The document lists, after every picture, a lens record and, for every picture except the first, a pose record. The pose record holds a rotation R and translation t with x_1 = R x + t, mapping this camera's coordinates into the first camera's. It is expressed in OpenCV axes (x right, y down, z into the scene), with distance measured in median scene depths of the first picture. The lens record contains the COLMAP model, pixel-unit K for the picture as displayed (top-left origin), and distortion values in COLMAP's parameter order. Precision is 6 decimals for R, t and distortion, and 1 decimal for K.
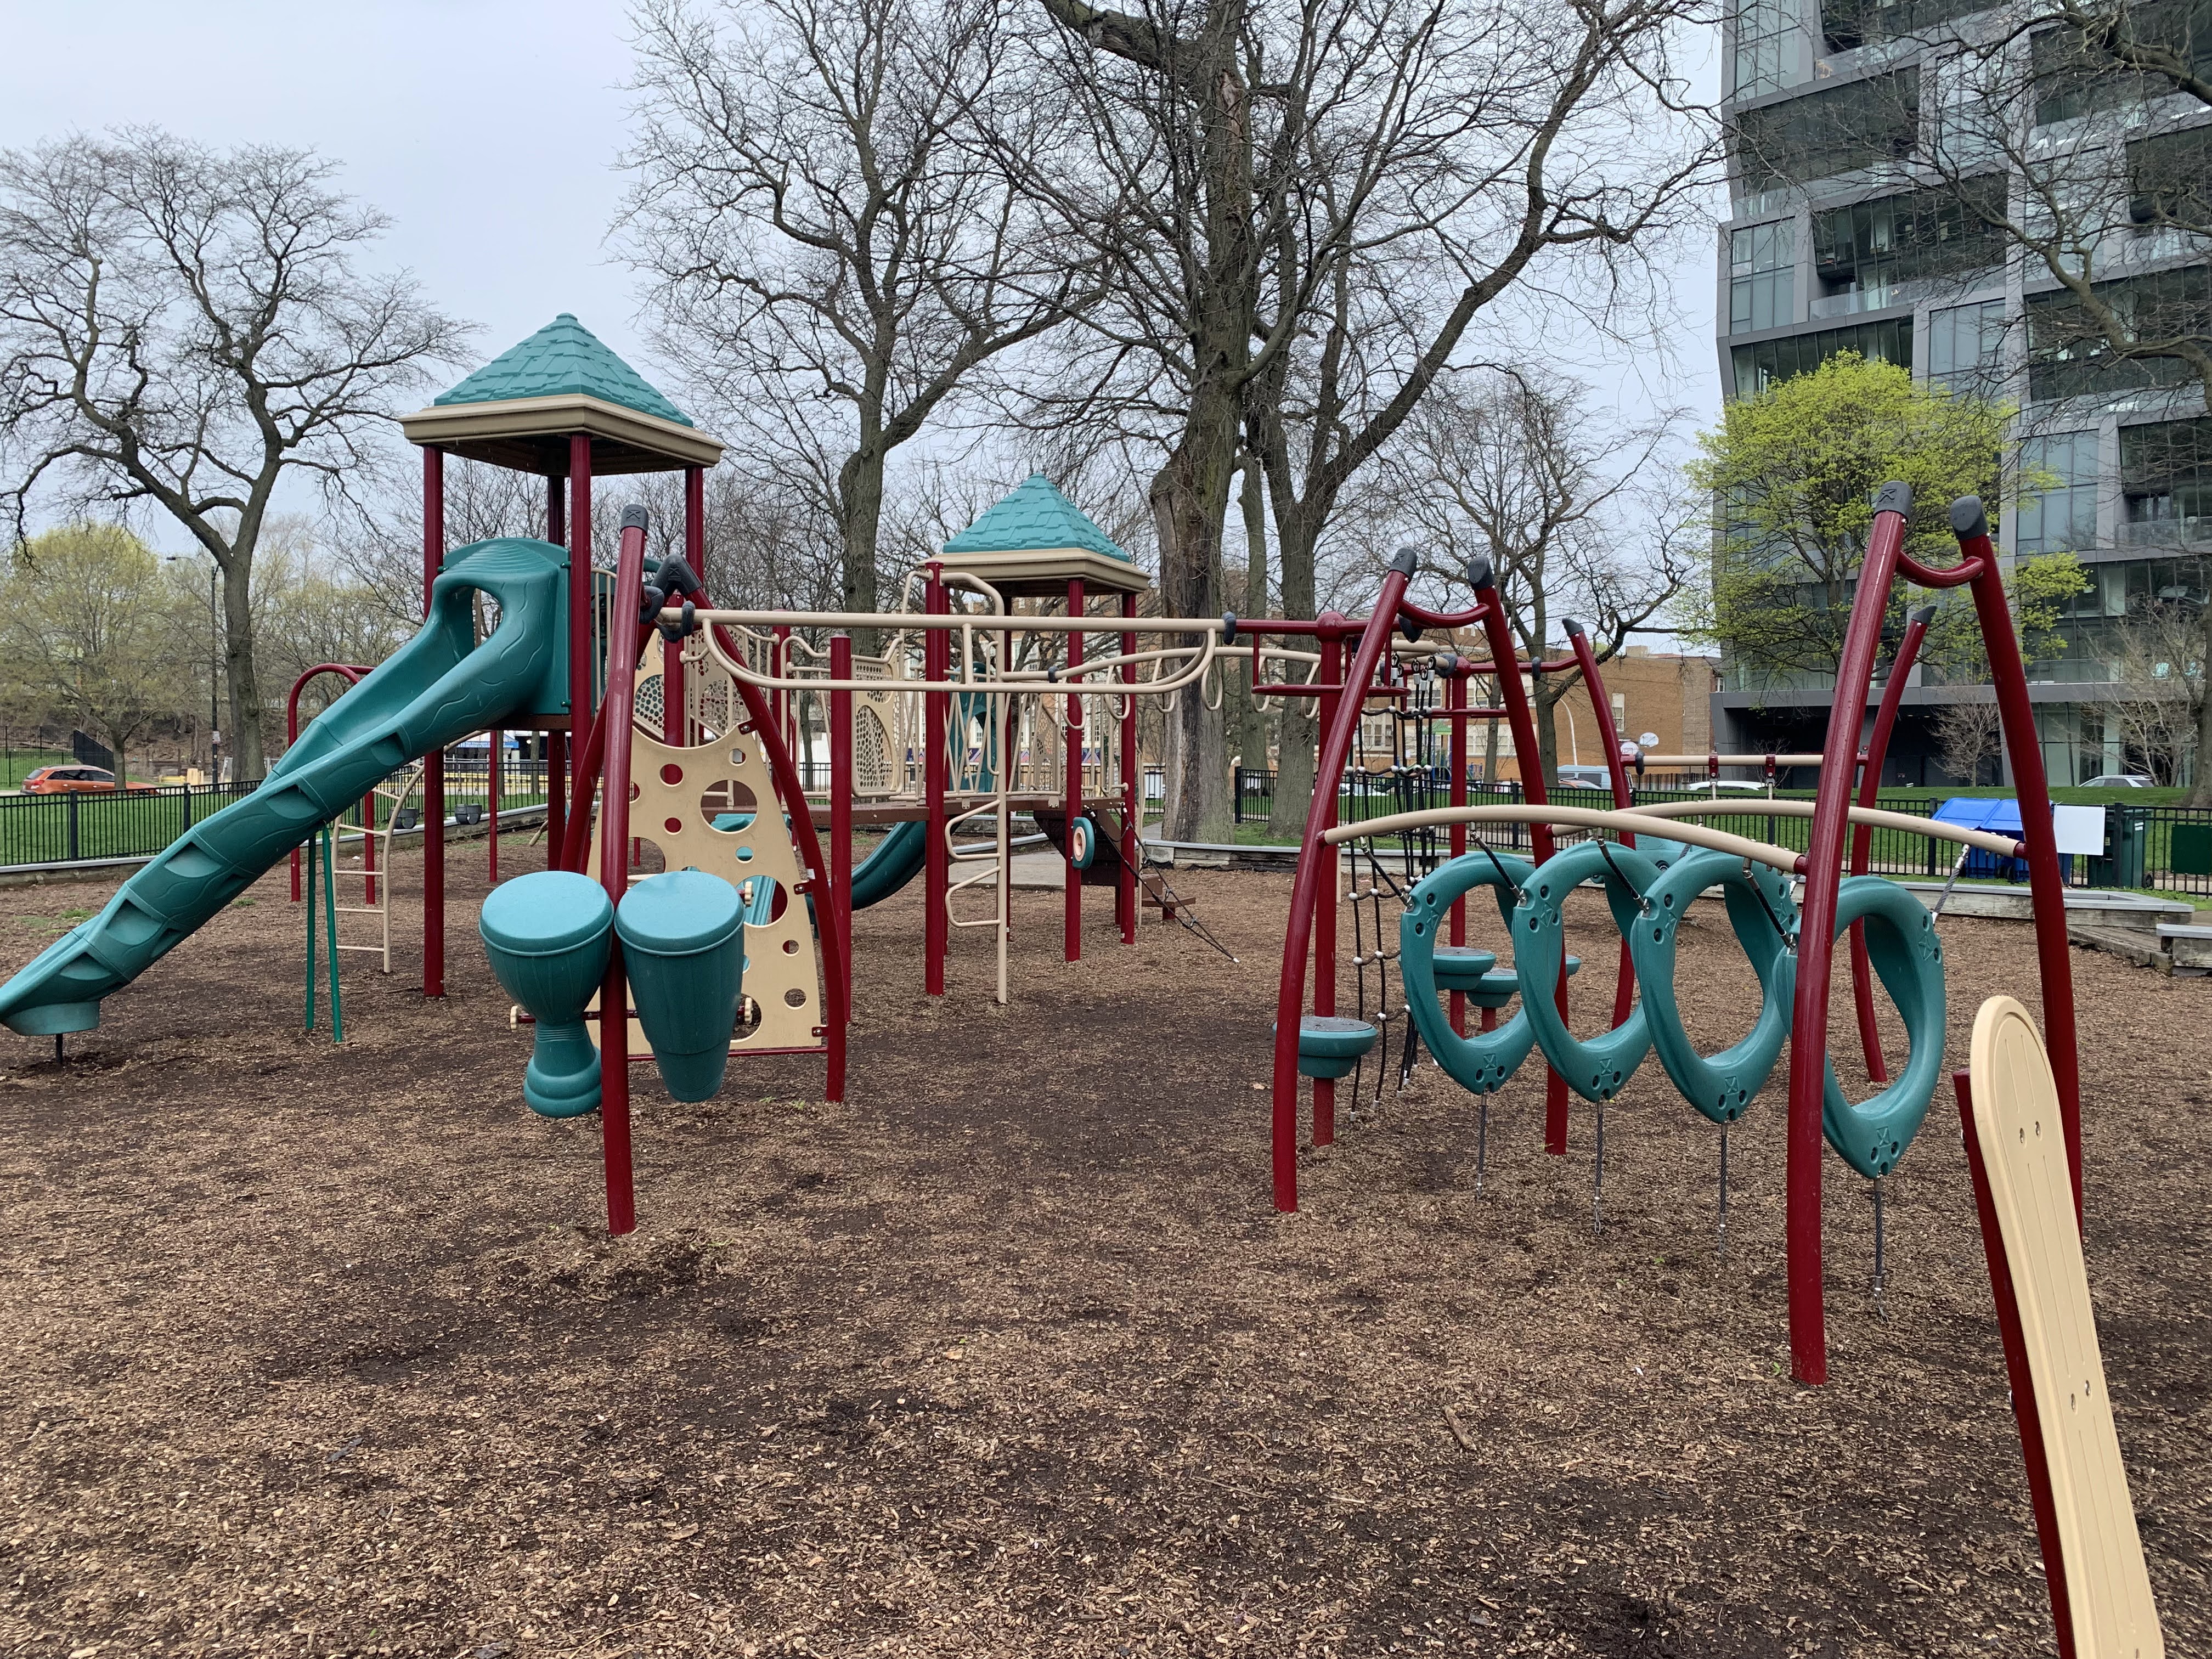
lens RADIAL K [[1694.5, 0, 1106.4], [0, 1694.5, 834.8], [0, 0, 1]] dist [0.026319, -0.013341]
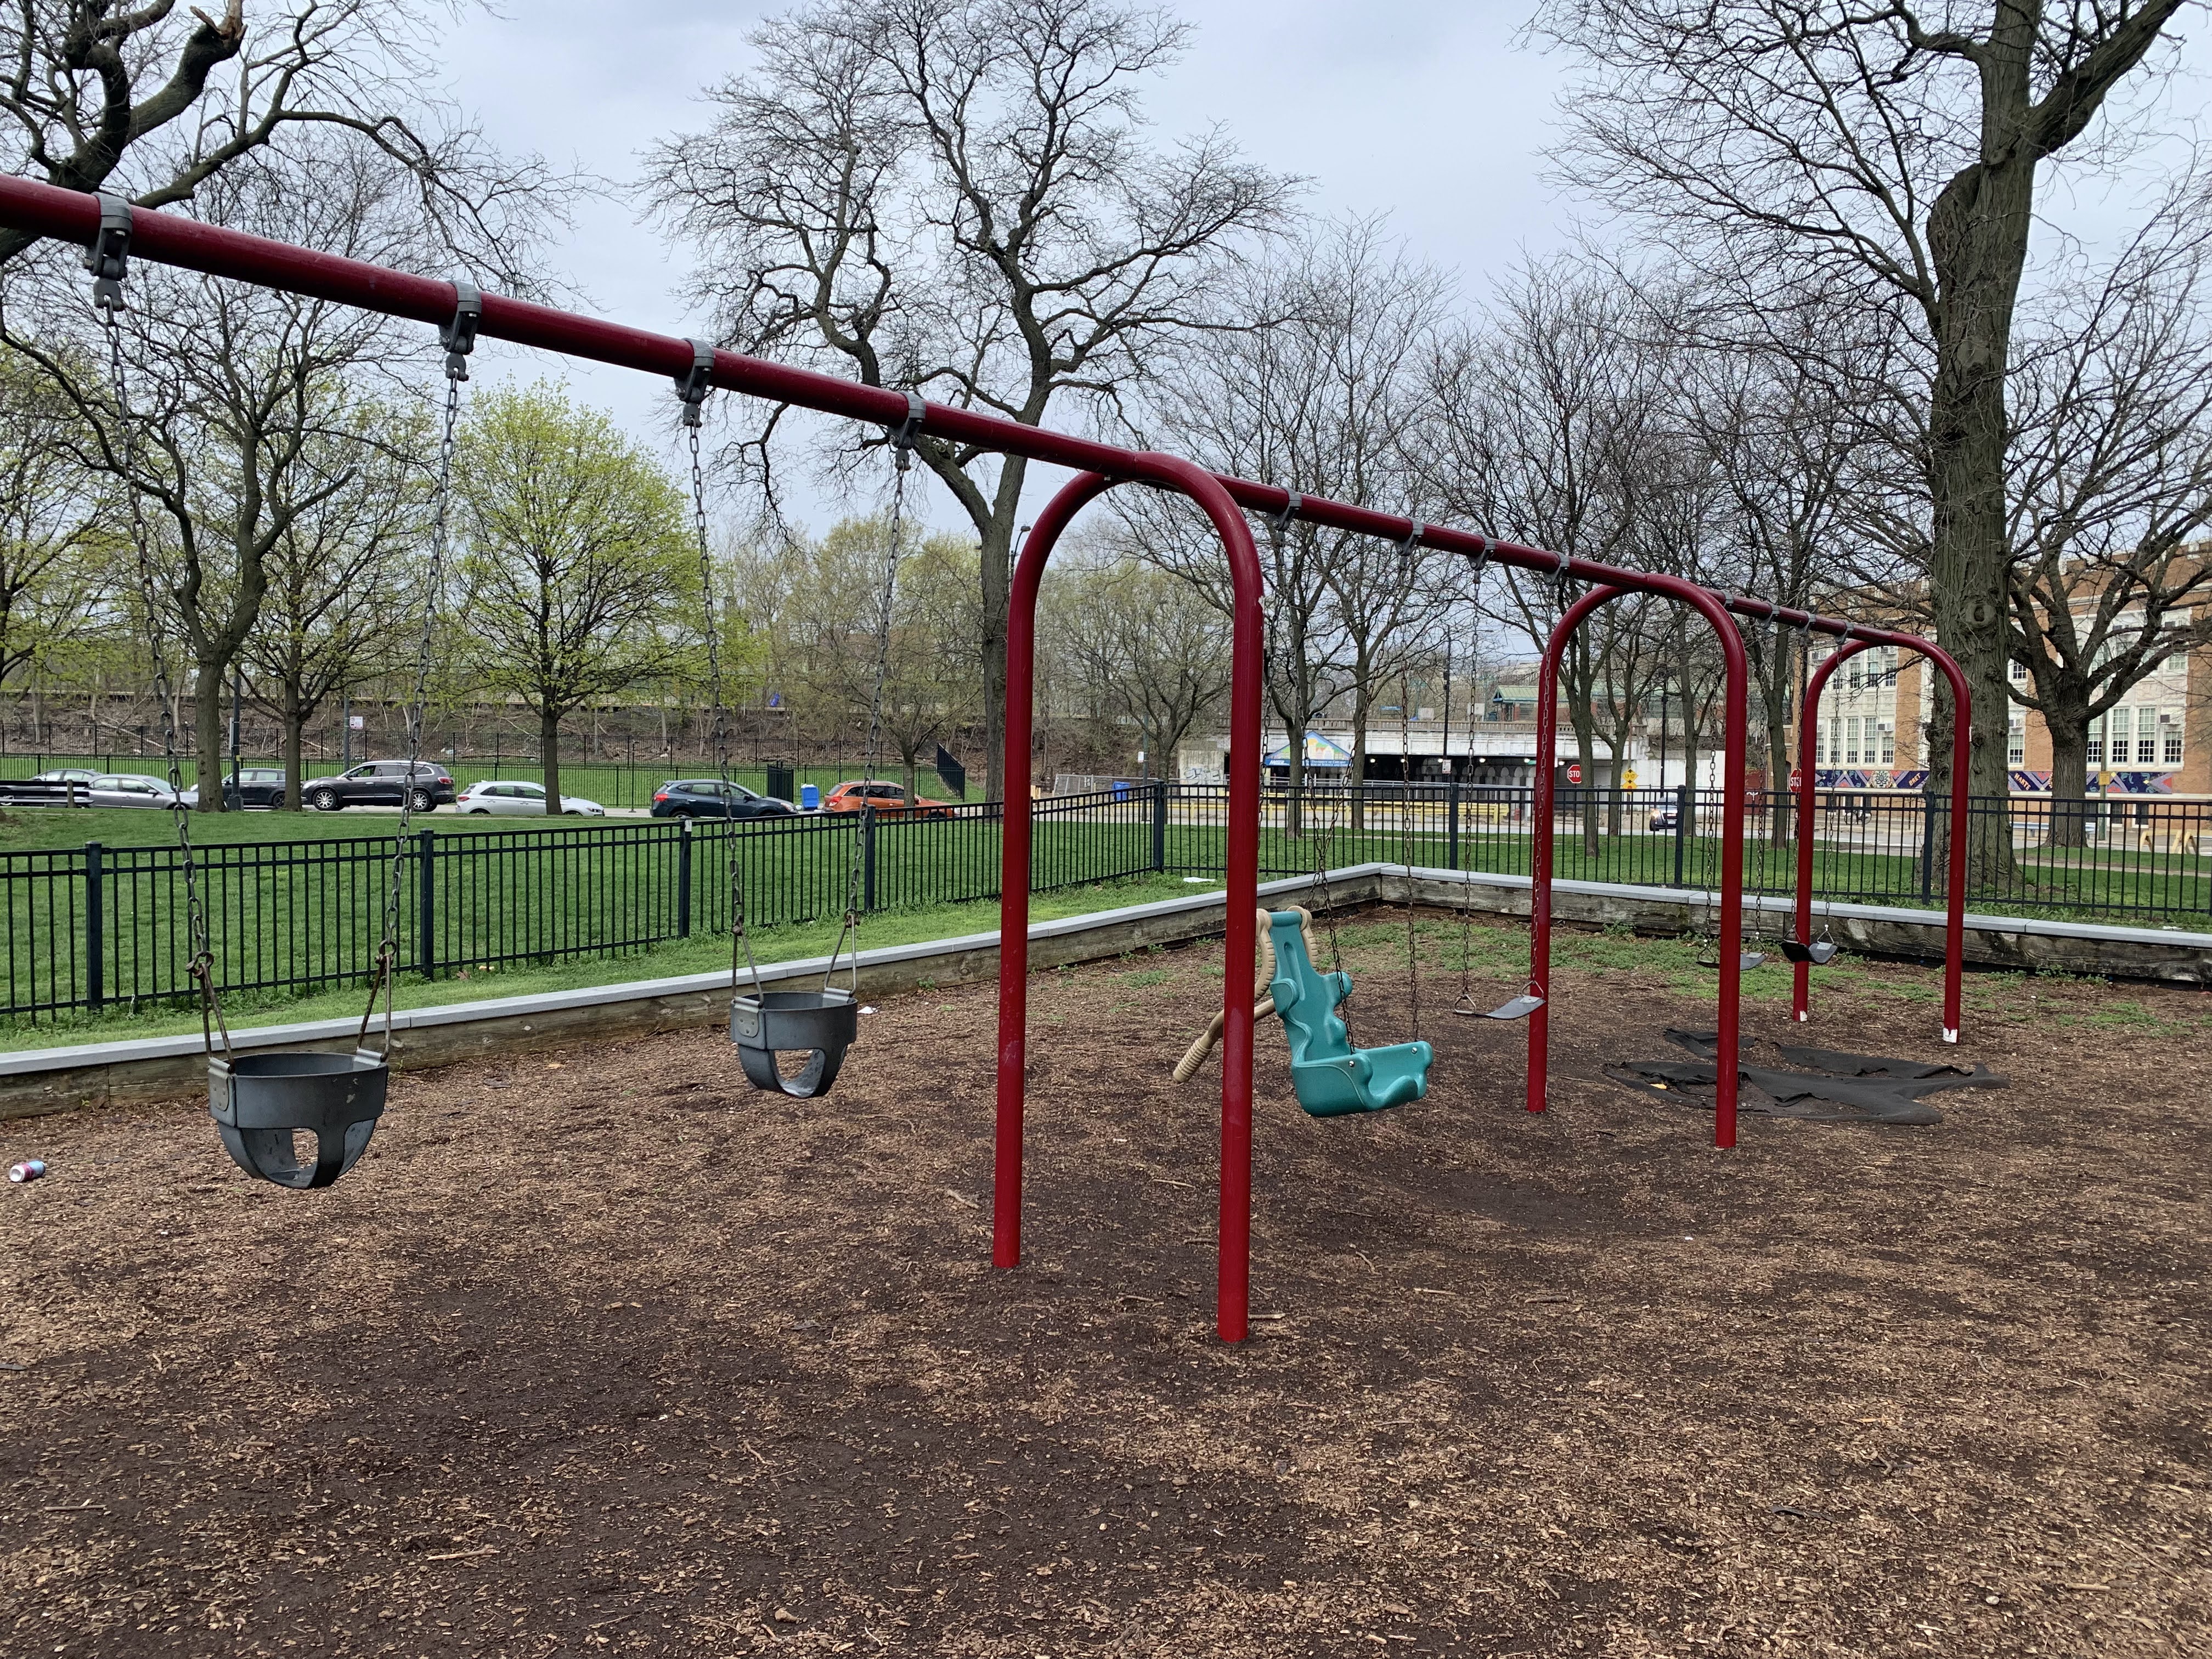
lens RADIAL K [[1694.5, 0, 1107.9], [0, 1694.5, 840.6], [0, 0, 1]] dist [0.026319, -0.013341]
pose [[0.882053, 0.029478, -0.470227, -0.101889], [-0.033830, 0.999427, -0.000806, -0.016471], [0.469934, 0.016619, 0.882545, 0.355285]]
